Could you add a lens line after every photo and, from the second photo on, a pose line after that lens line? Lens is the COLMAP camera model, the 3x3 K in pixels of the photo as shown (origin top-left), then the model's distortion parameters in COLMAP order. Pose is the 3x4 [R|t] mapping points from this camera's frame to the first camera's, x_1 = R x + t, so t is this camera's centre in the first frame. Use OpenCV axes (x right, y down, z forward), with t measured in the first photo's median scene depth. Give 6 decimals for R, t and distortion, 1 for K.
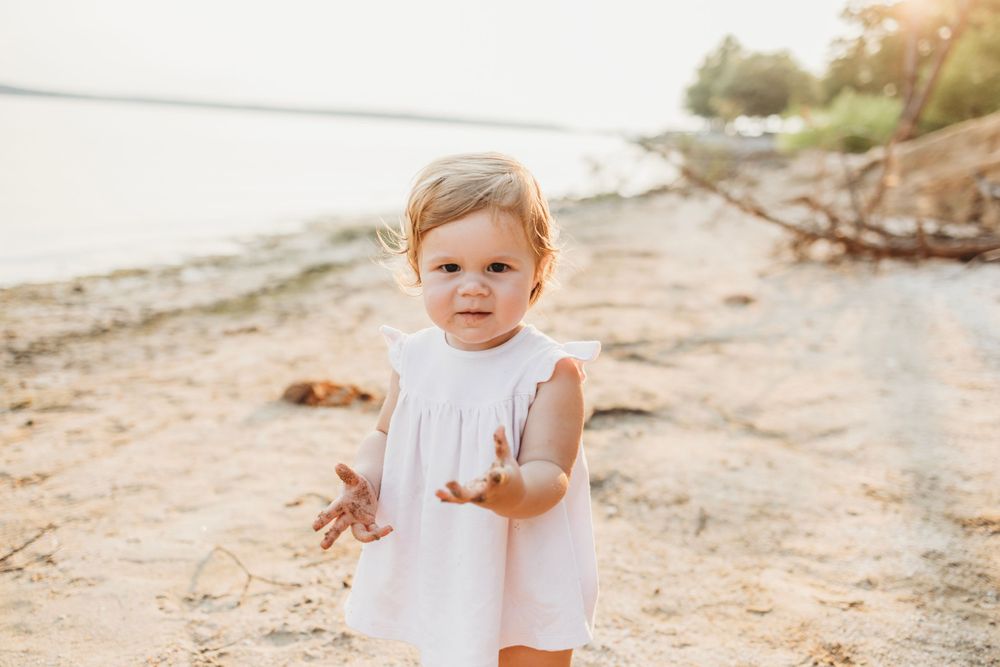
lens RADIAL K [[1003.9, 0, 500.0], [0, 1003.9, 333.5], [0, 0, 1]] dist [0.040661, -0.015735]
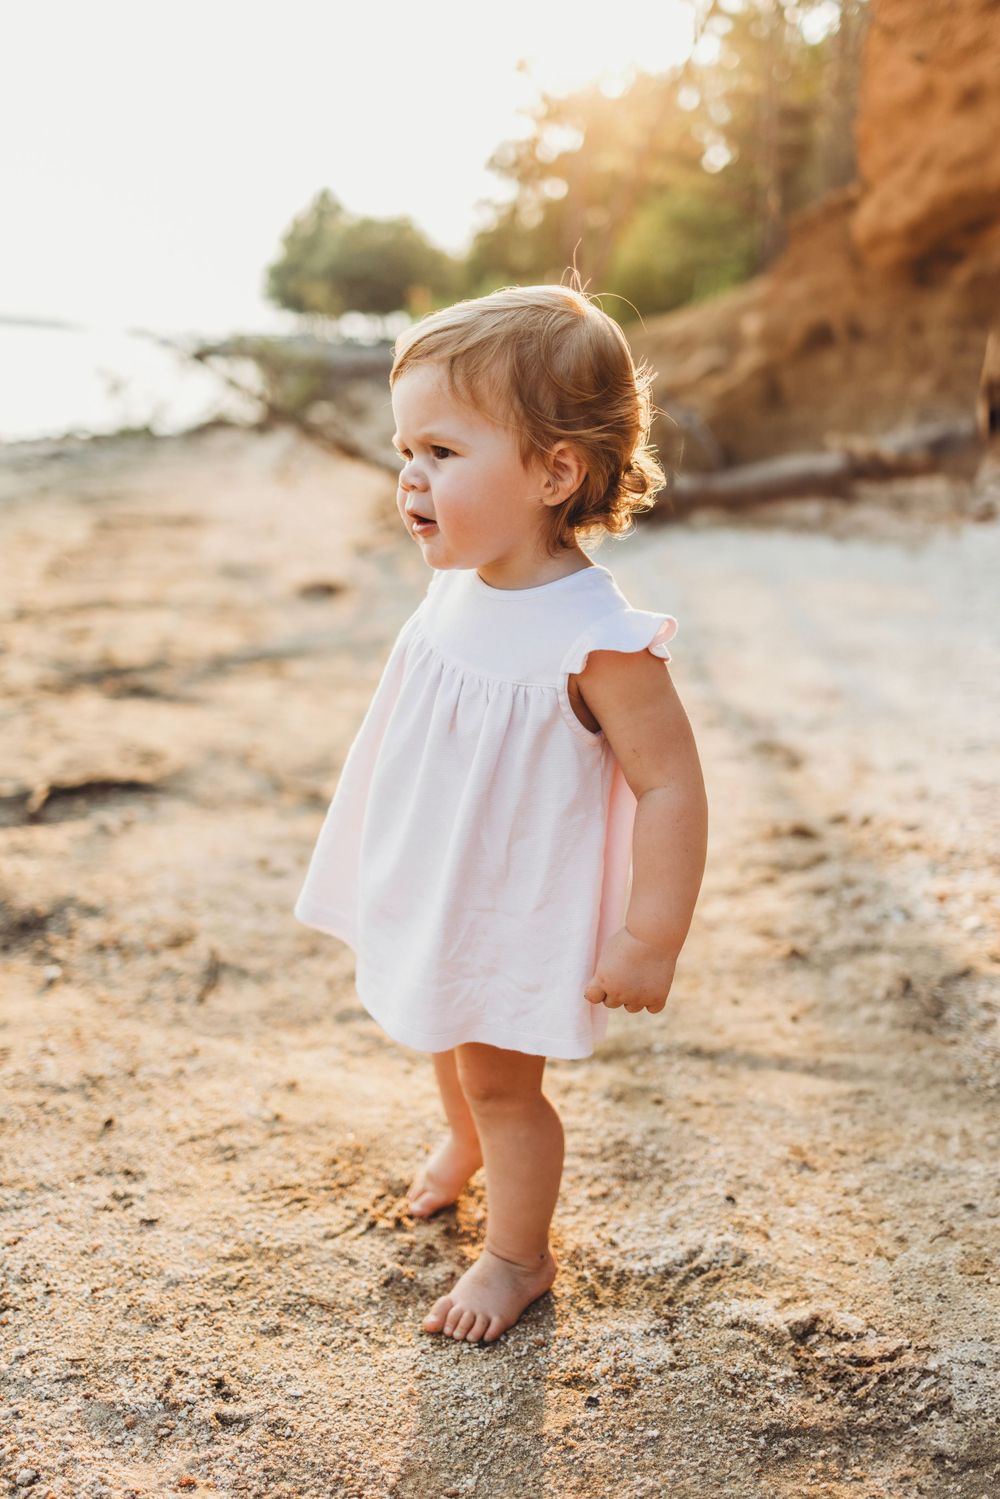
lens RADIAL K [[1510.3, 0, 500.0], [0, 1510.3, 749.5], [0, 0, 1]] dist [0.004173, 0.001647]
pose [[0.948834, -0.070508, 0.307804, 0.077383], [0.049415, 0.995898, 0.075804, 0.001229], [-0.311886, -0.056715, 0.948425, 0.107858]]
